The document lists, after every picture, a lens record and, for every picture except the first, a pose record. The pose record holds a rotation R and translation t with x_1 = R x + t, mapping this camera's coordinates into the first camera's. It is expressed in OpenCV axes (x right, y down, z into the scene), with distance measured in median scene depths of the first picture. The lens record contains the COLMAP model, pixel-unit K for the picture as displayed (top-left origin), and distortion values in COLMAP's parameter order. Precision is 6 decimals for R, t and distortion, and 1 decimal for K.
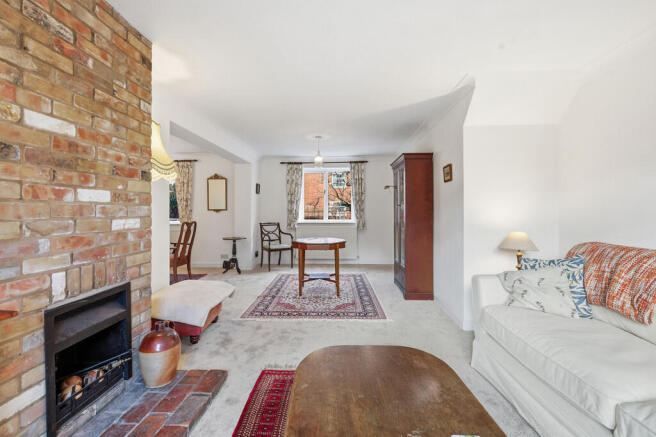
lens RADIAL K [[284.3, 0, 327.9], [0, 284.3, 214.9], [0, 0, 1]] dist [0.003997, 0.000250]
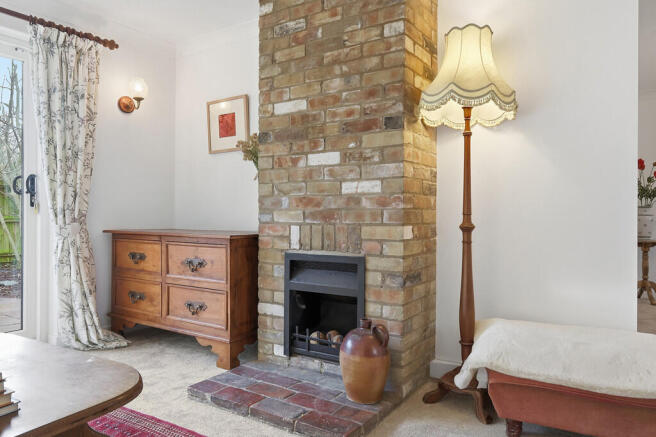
lens RADIAL K [[284.3, 0, 330.0], [0, 284.3, 206.6], [0, 0, 1]] dist [0.003997, 0.000250]
pose [[-0.338965, -0.000235, -0.940799, 0.137492], [-0.014300, 0.999886, 0.004903, 0.100195], [0.940690, 0.015115, -0.338930, 1.392964]]
